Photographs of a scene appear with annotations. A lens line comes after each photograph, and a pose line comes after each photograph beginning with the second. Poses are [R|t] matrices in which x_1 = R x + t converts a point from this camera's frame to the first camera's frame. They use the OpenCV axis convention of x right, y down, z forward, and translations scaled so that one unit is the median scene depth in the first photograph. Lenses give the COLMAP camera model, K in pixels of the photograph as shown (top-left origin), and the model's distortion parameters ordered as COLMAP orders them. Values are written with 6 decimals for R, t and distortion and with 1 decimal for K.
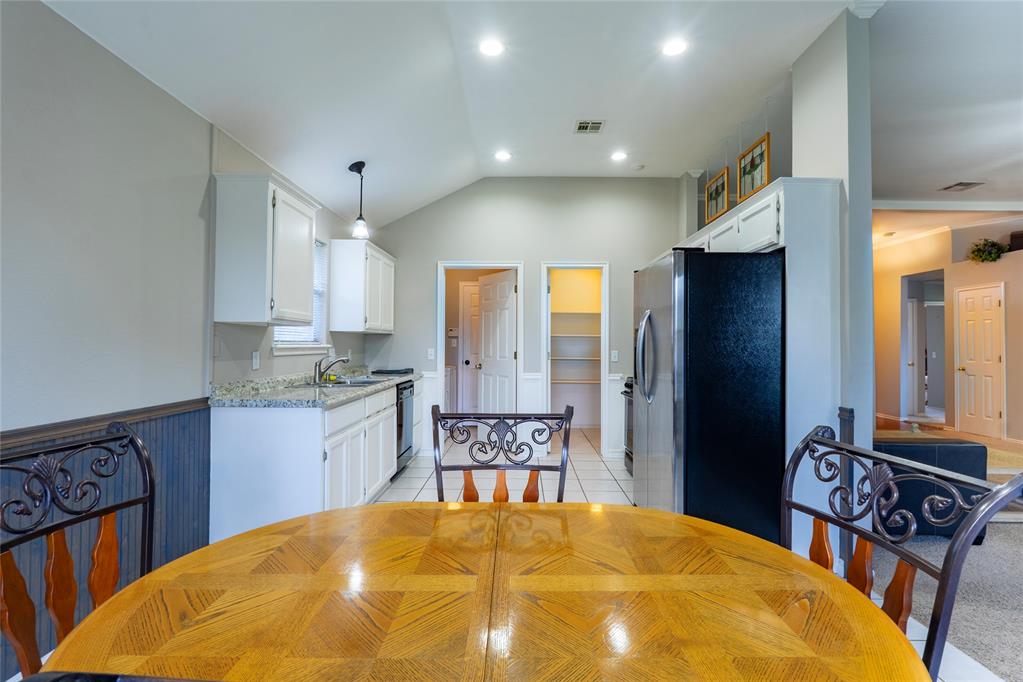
lens RADIAL K [[480.0, 0, 506.6], [0, 480.0, 336.3], [0, 0, 1]] dist [-0.006504, 0.000107]
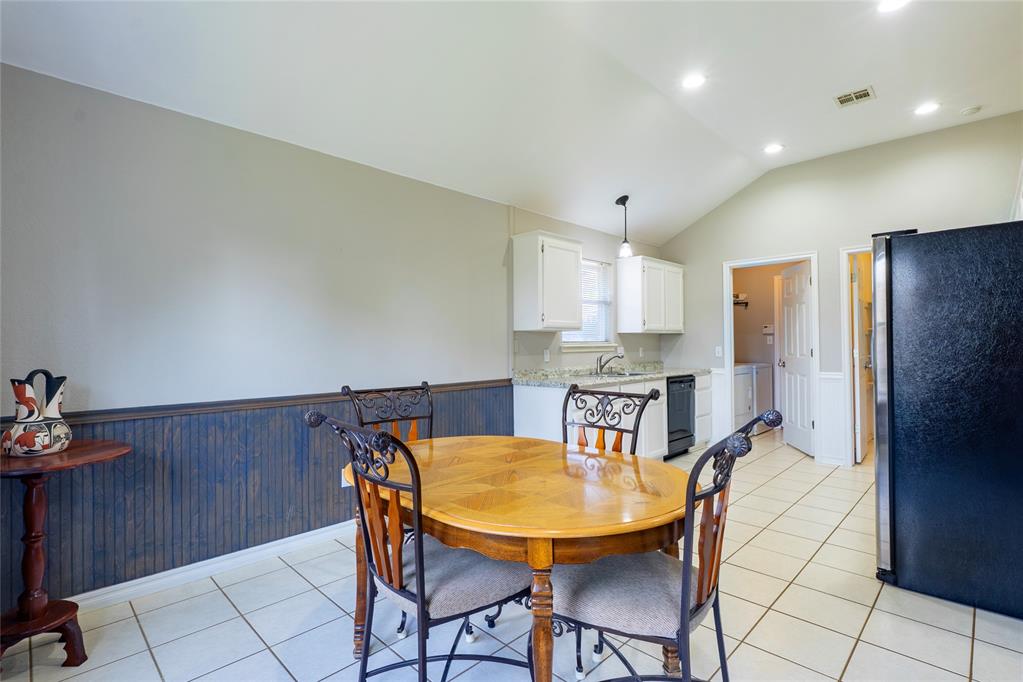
lens RADIAL K [[480.0, 0, 510.6], [0, 480.0, 342.2], [0, 0, 1]] dist [-0.006504, 0.000107]
pose [[0.719021, -0.014422, -0.694839, 0.328249], [0.025398, 0.999662, 0.005533, -0.001124], [0.694525, -0.021626, 0.719144, -0.097491]]
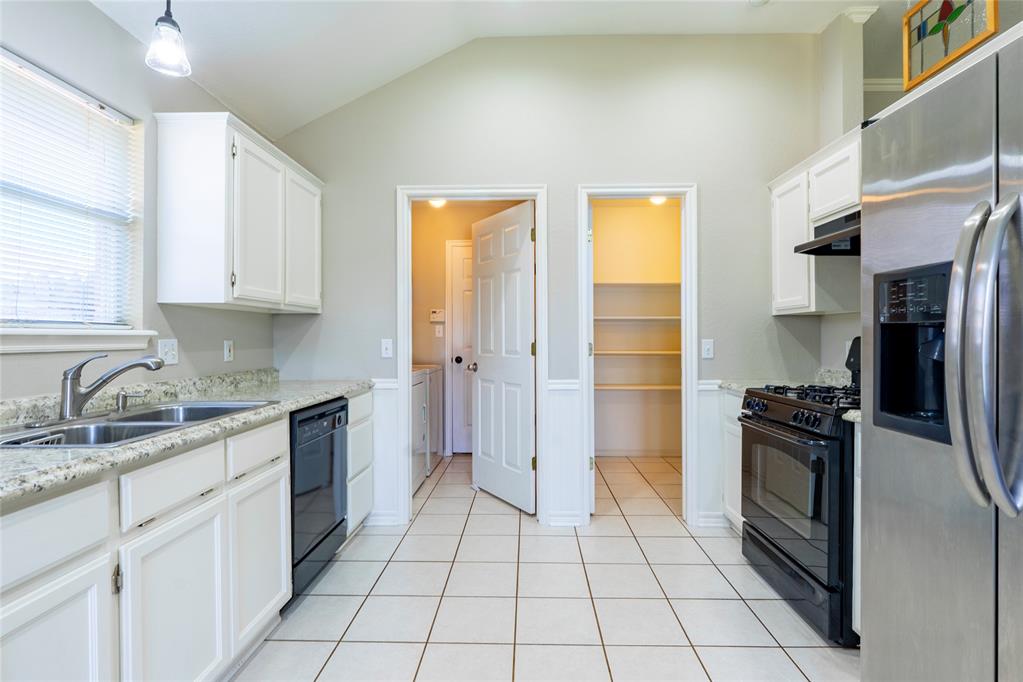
lens RADIAL K [[480.0, 0, 520.1], [0, 480.0, 335.3], [0, 0, 1]] dist [-0.006504, 0.000107]
pose [[0.999839, -0.008355, 0.015896, -0.009232], [0.008155, 0.999887, 0.012601, 0.020966], [-0.015999, -0.012469, 0.999794, 0.564212]]
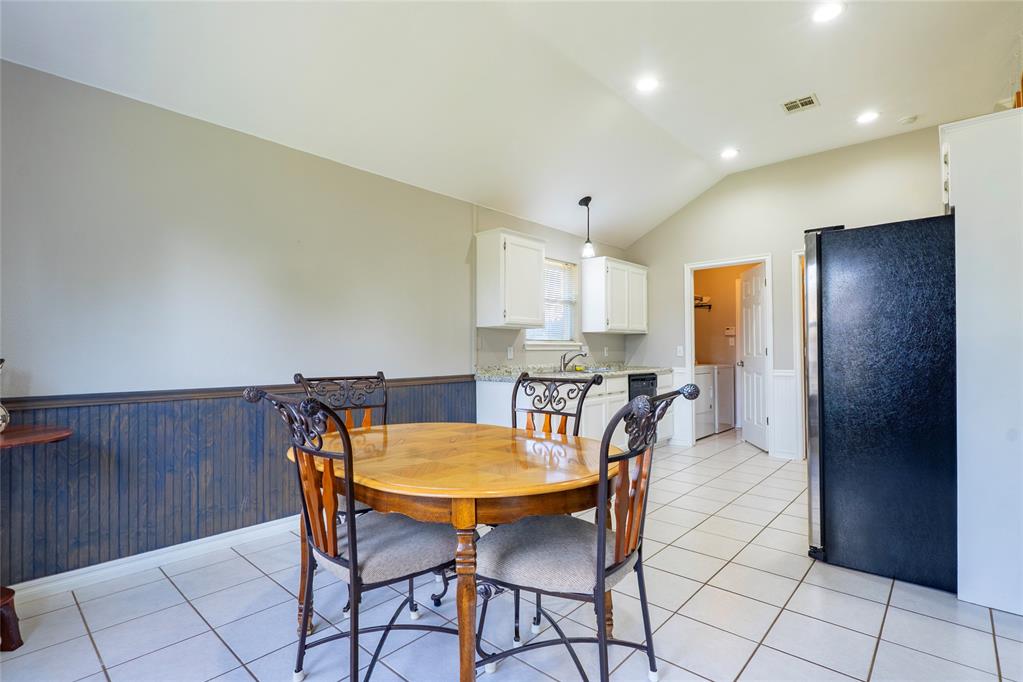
lens RADIAL K [[480.0, 0, 513.1], [0, 480.0, 349.0], [0, 0, 1]] dist [-0.006504, 0.000107]
pose [[0.751329, -0.012794, -0.659804, 0.366907], [0.021124, 0.999766, 0.004668, 0.025790], [0.659590, -0.017445, 0.751423, -0.083763]]
